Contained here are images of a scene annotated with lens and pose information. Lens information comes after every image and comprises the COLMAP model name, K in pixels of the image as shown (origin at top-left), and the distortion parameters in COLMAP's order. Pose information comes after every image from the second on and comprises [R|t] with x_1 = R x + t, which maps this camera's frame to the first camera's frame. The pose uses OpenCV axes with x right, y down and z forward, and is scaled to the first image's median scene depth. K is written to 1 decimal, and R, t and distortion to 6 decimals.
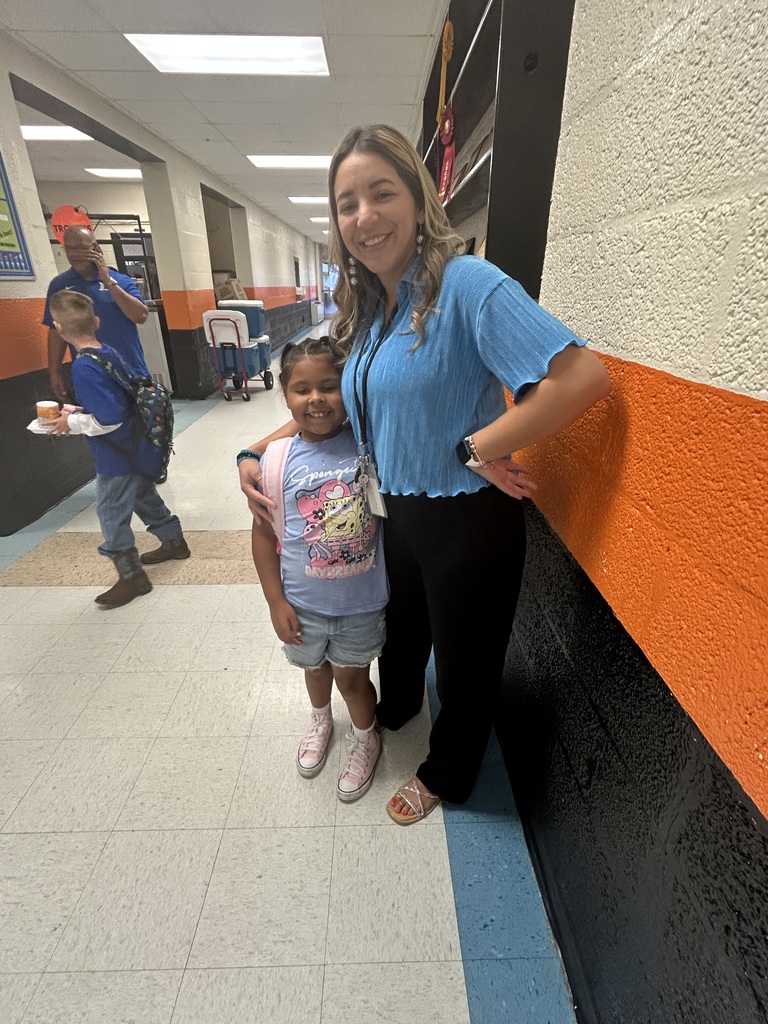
lens RADIAL K [[488.2, 0, 379.0], [0, 488.2, 508.5], [0, 0, 1]] dist [0.003346, 0.000112]
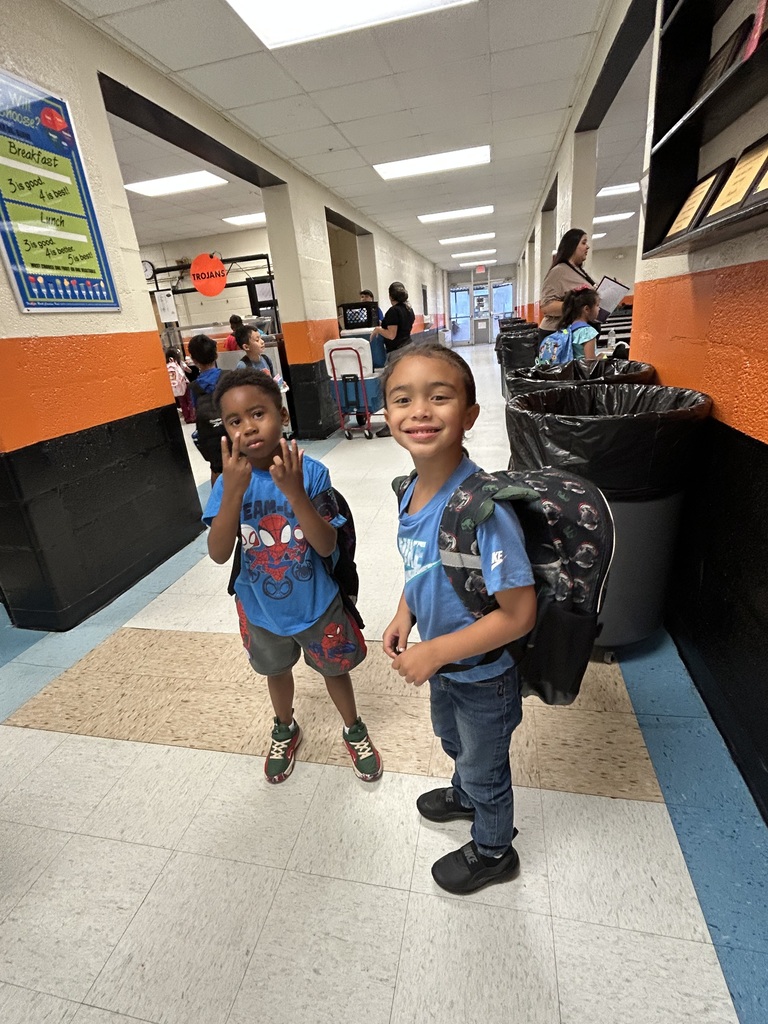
lens RADIAL K [[488.2, 0, 389.6], [0, 488.2, 510.1], [0, 0, 1]] dist [0.003346, 0.000112]
pose [[0.973421, -0.000514, -0.229022, -0.036396], [-0.011391, 0.998651, -0.050658, -0.049920], [0.228739, 0.051921, 0.972102, 0.167196]]
